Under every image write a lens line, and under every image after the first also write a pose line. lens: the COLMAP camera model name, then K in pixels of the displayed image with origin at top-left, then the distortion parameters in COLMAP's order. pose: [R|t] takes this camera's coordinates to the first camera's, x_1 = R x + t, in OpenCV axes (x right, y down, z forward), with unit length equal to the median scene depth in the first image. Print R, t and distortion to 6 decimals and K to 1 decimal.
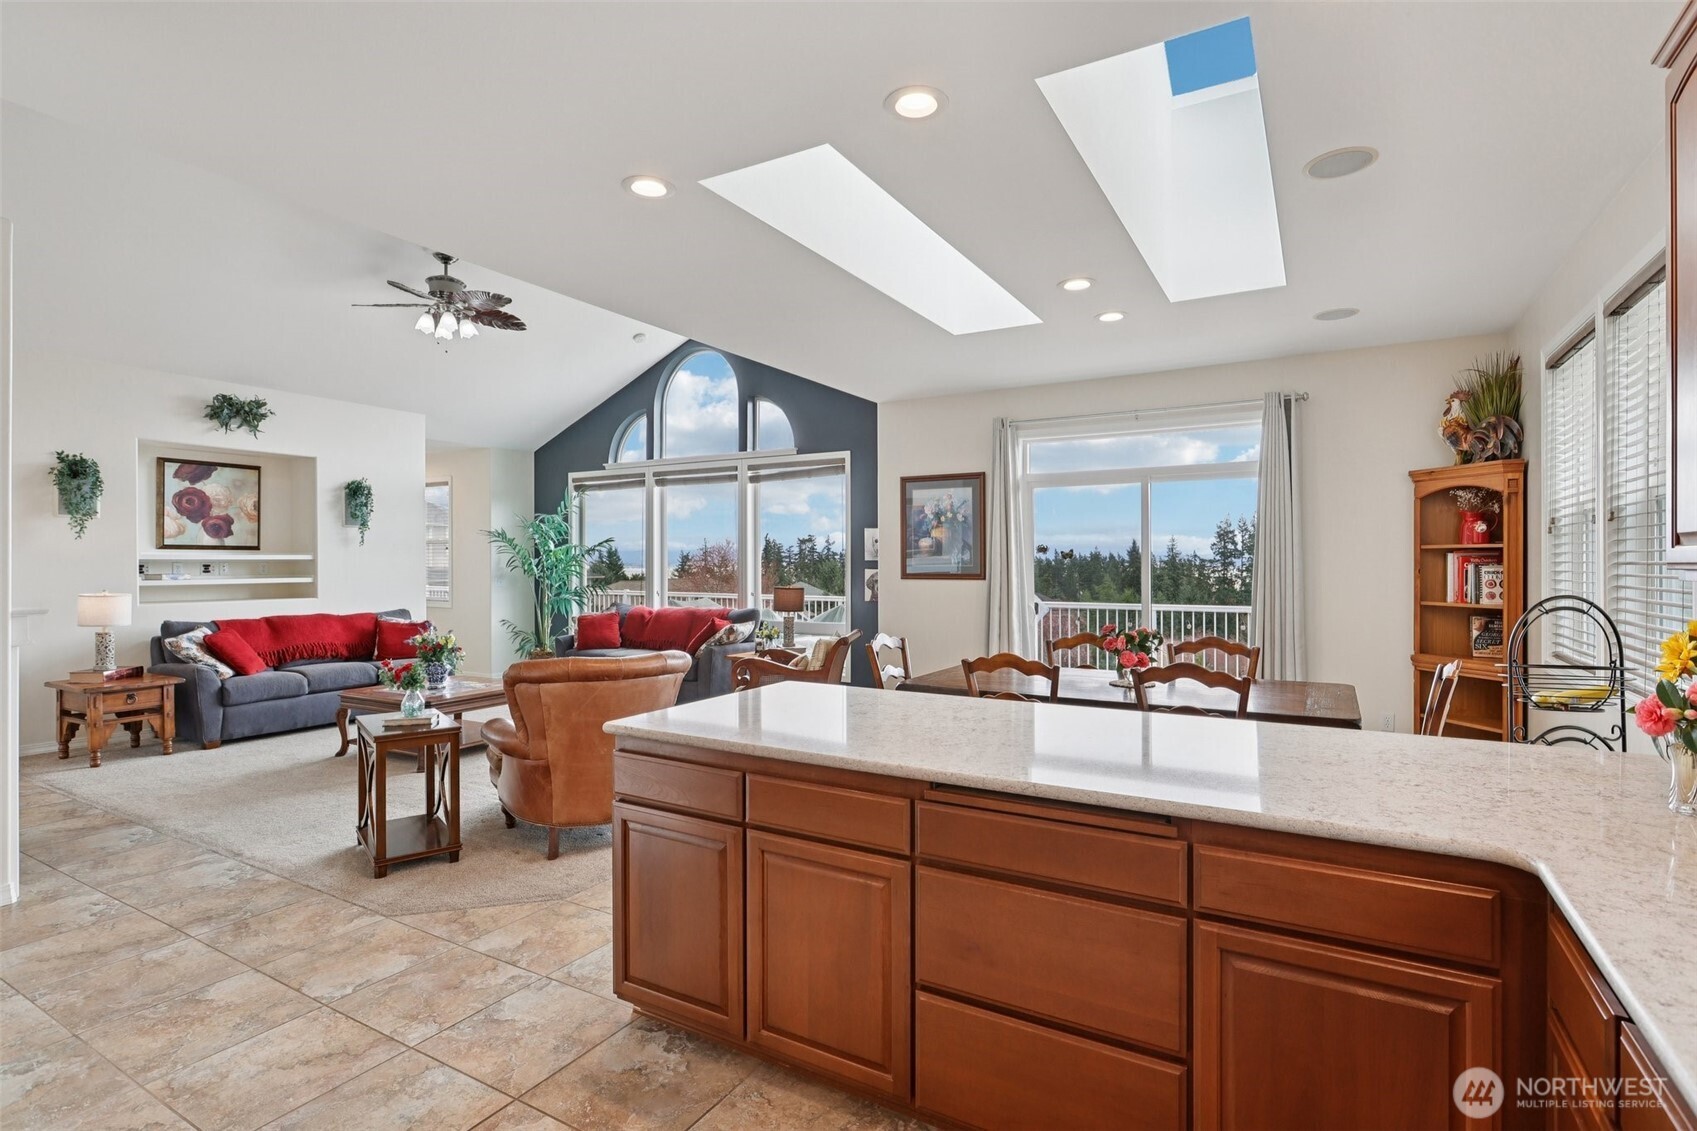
lens RADIAL K [[819.0, 0, 859.4], [0, 819.0, 562.6], [0, 0, 1]] dist [-0.011994, 0.008685]
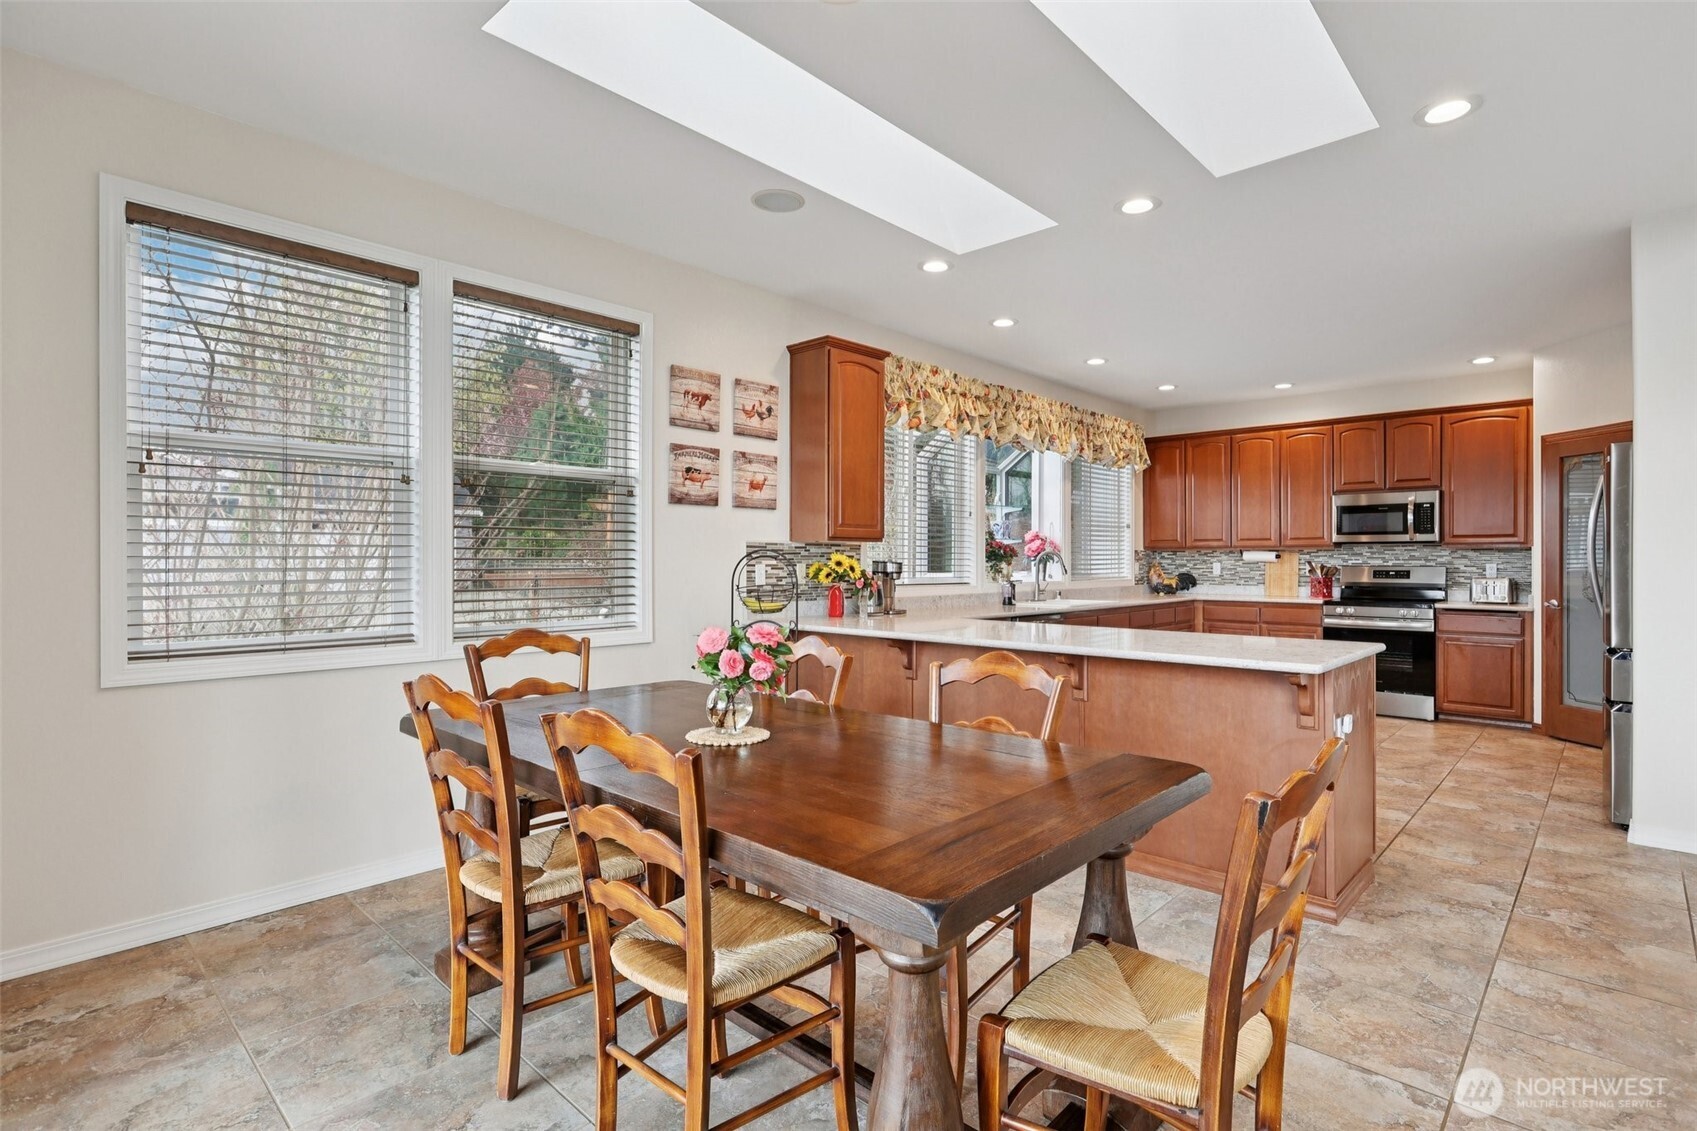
lens RADIAL K [[819.0, 0, 859.4], [0, 819.0, 562.6], [0, 0, 1]] dist [-0.011994, 0.008685]
pose [[-0.974012, 0.000663, 0.226497, 0.076461], [0.001395, 0.999994, 0.003076, 0.020682], [-0.226493, 0.003312, -0.974007, 0.869187]]
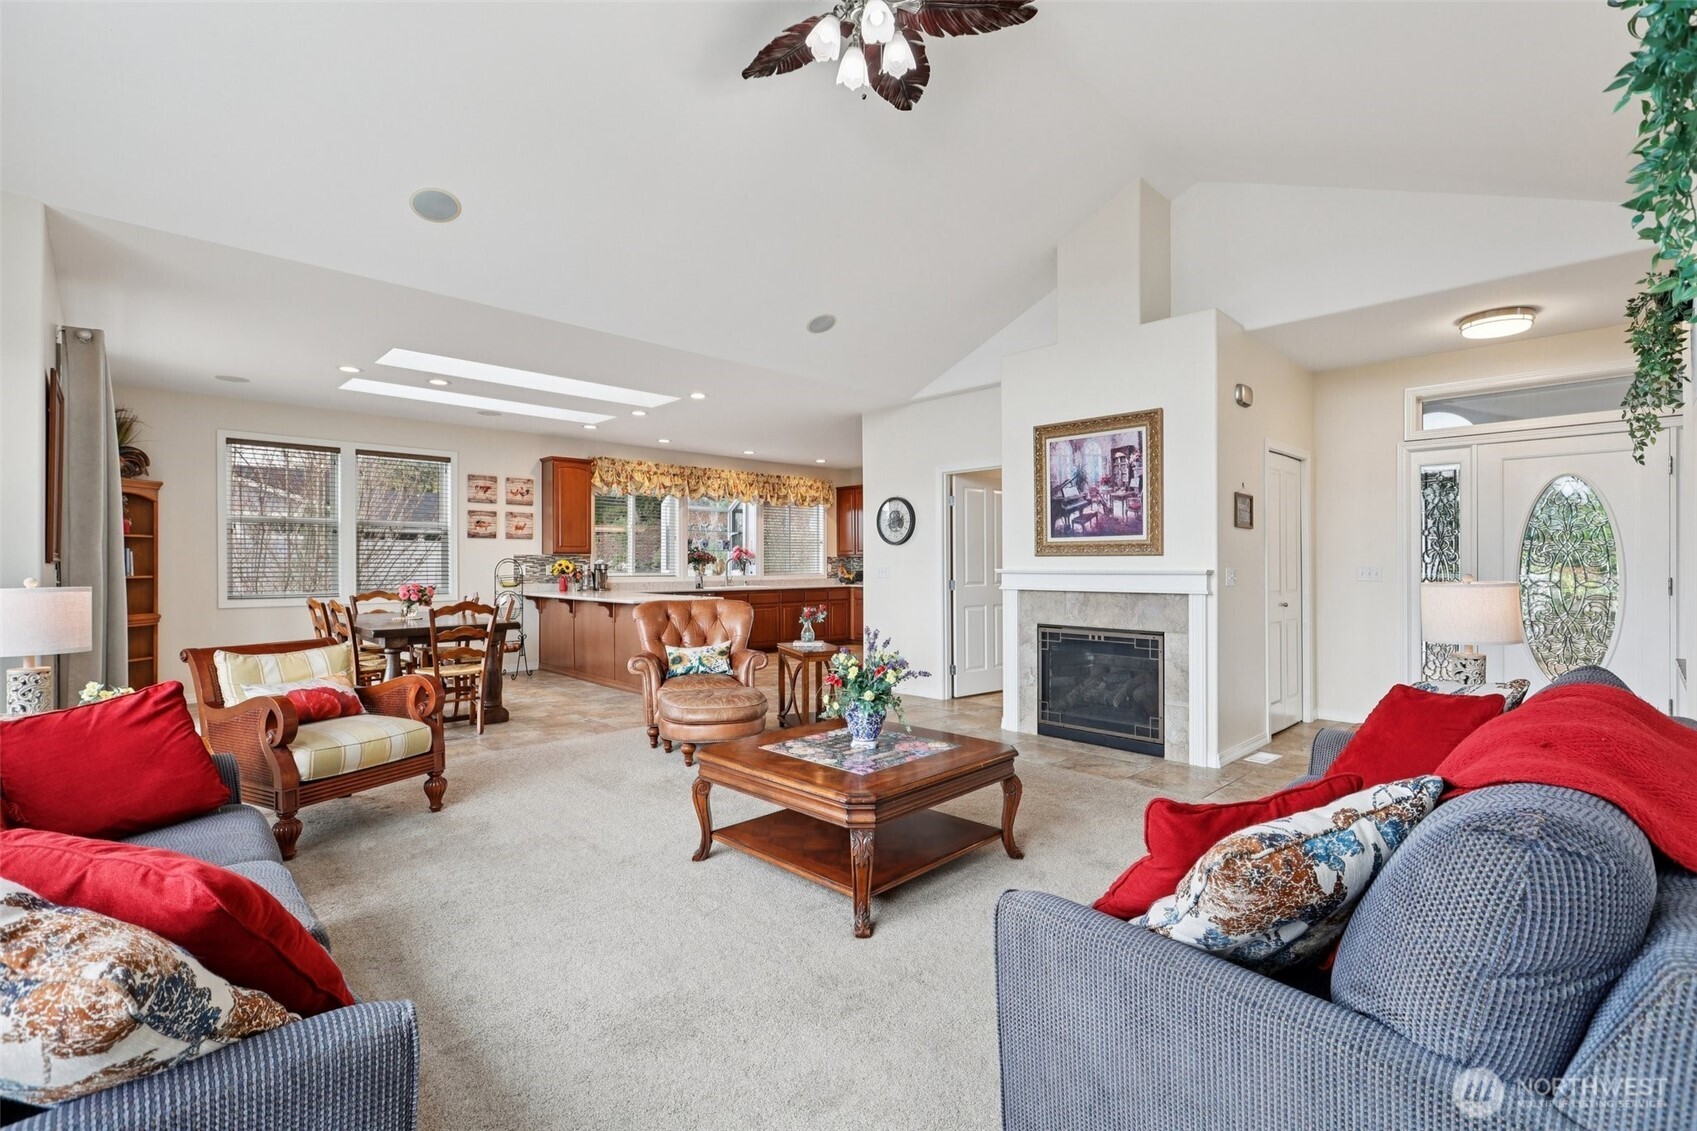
lens RADIAL K [[760.2, 0, 854.9], [0, 760.2, 570.6], [0, 0, 1]] dist [-0.002268, 0.000385]
pose [[-0.962428, -0.000630, 0.271537, -0.571651], [0.002223, 0.999946, 0.010198, 0.020935], [-0.271528, 0.010418, -0.962374, 1.315899]]
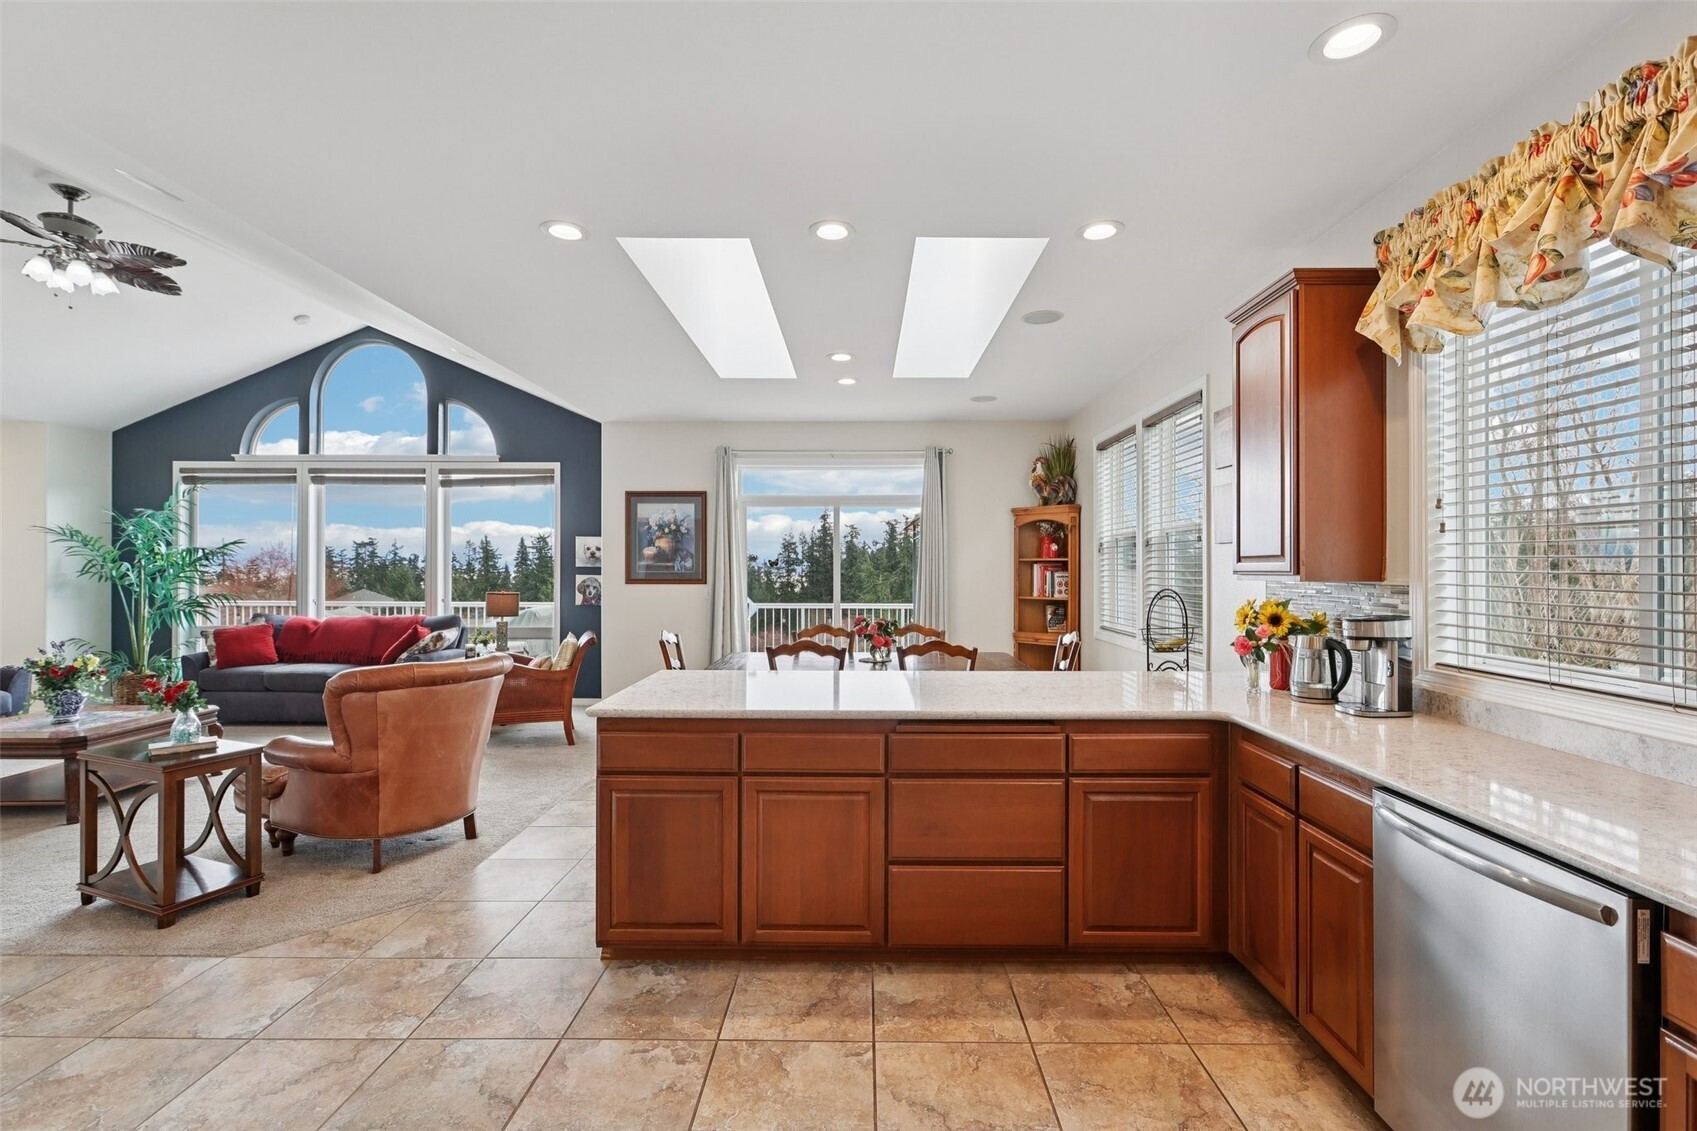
lens RADIAL K [[756.4, 0, 856.6], [0, 756.4, 566.8], [0, 0, 1]] dist [-0.000300, 0.001350]
pose [[0.870367, 0.004504, 0.492384, -0.177351], [-0.003074, 0.999988, -0.003713, -0.000034], [-0.492395, 0.001718, 0.870370, -0.038225]]
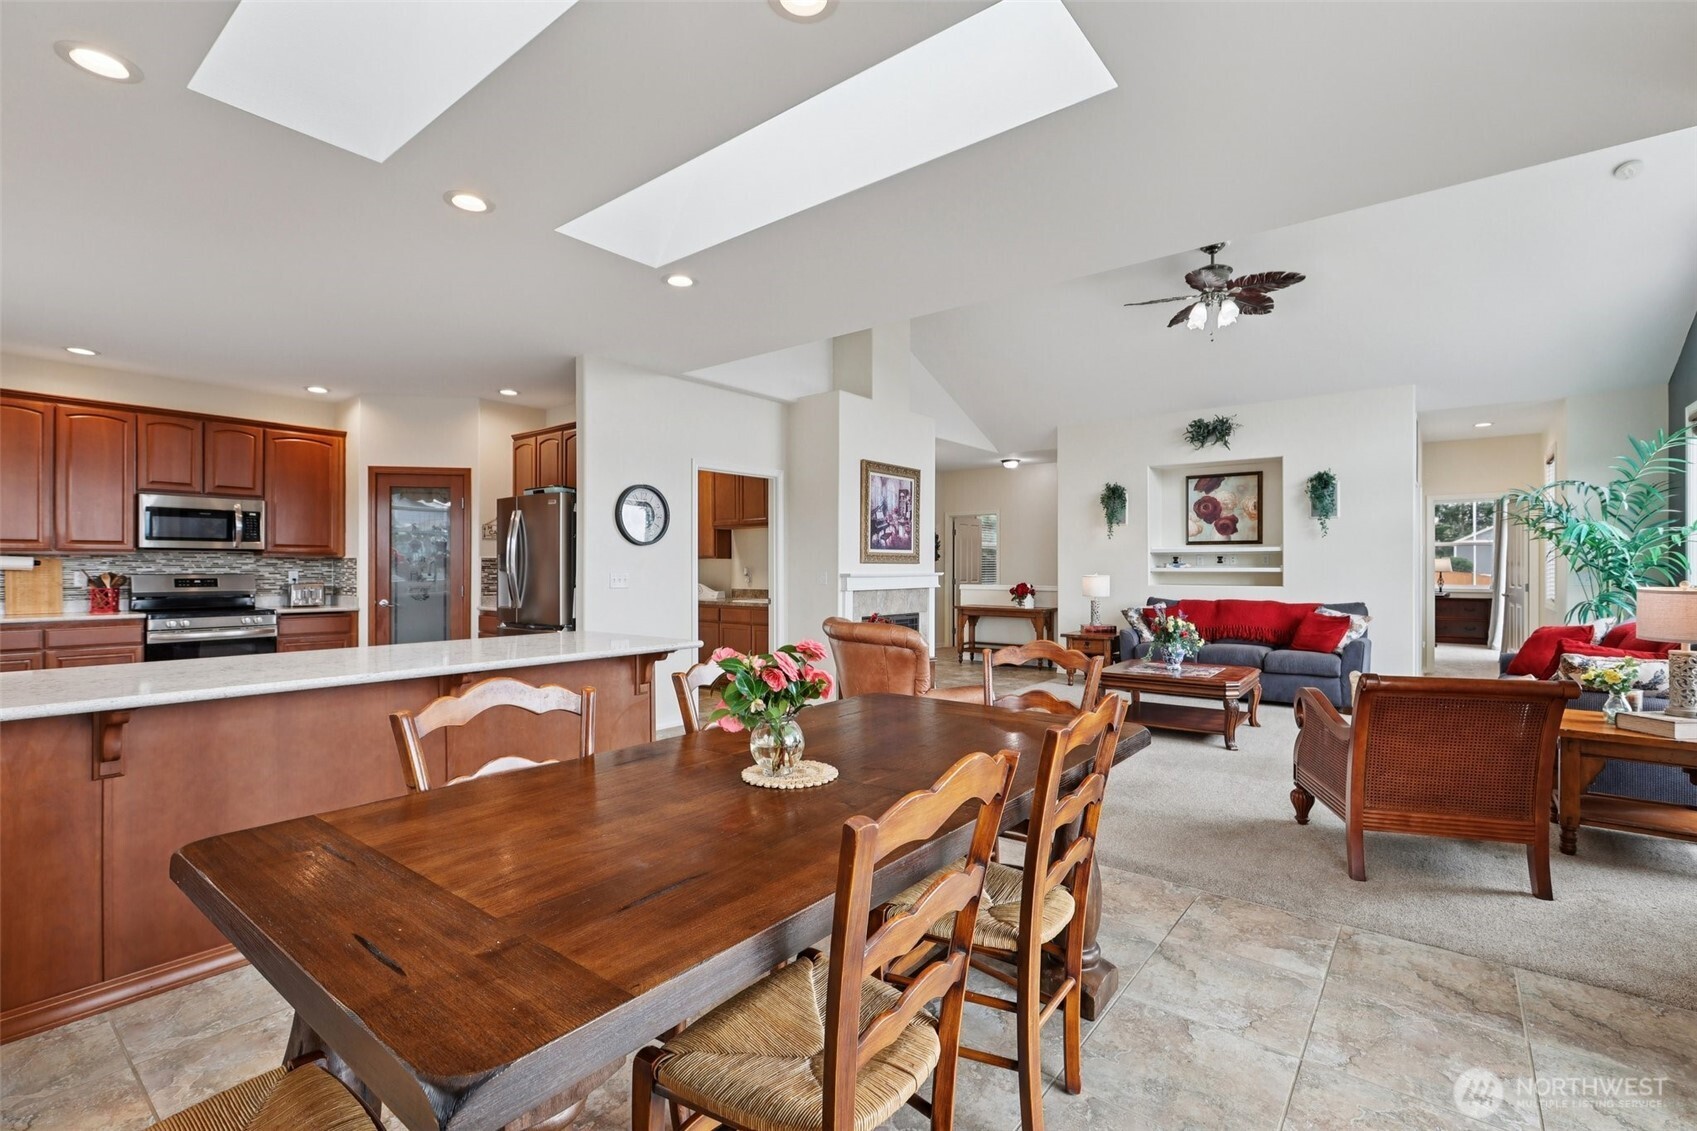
lens RADIAL K [[756.4, 0, 856.6], [0, 756.4, 566.8], [0, 0, 1]] dist [-0.000300, 0.001350]
pose [[-0.138827, 0.001551, -0.990315, 0.434953], [-0.001760, 0.999997, 0.001813, 0.017505], [0.990315, 0.001995, -0.138823, 0.633513]]
